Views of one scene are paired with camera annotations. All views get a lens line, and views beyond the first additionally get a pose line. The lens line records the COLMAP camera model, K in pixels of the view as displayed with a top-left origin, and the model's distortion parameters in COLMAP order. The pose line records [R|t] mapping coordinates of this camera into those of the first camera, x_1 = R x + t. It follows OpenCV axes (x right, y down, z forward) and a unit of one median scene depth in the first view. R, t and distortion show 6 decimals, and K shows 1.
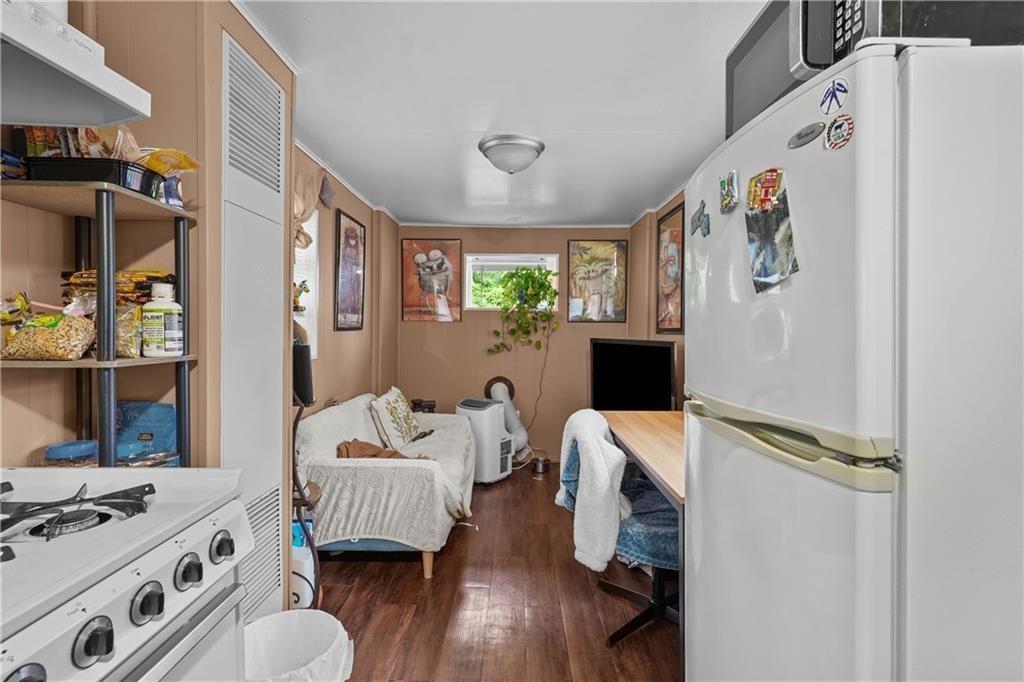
lens RADIAL K [[495.6, 0, 510.1], [0, 495.6, 331.9], [0, 0, 1]] dist [-0.003523, 0.000977]
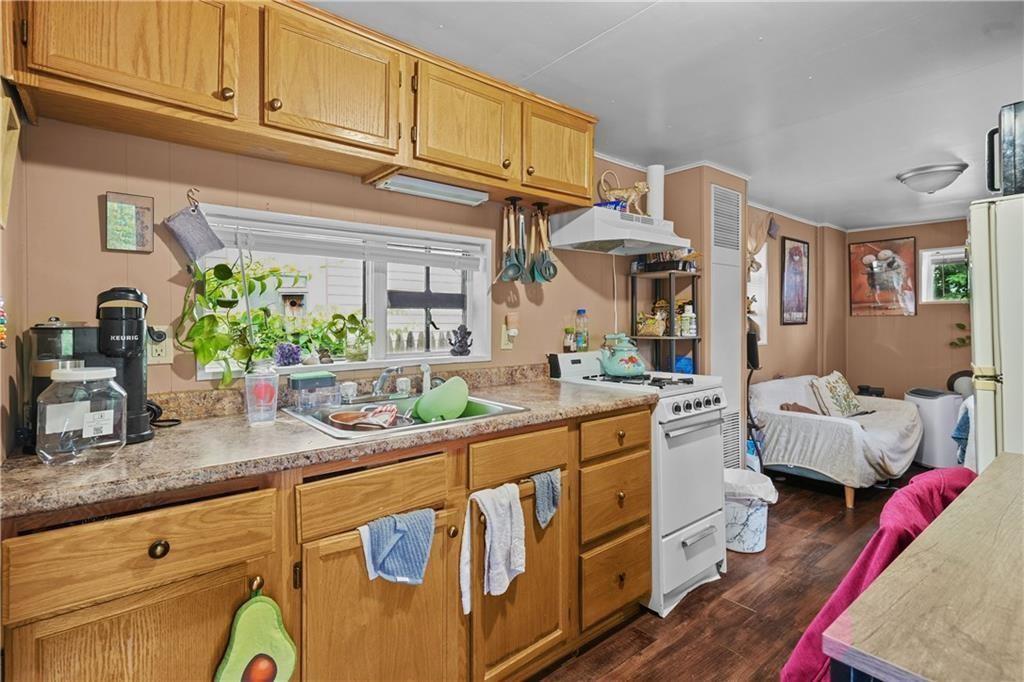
lens RADIAL K [[495.6, 0, 510.1], [0, 495.6, 331.9], [0, 0, 1]] dist [-0.003523, 0.000977]
pose [[0.636908, 0.002165, -0.770937, 0.294704], [0.004782, 0.999966, 0.006759, 0.004785], [0.770925, -0.007991, 0.636876, -0.592562]]
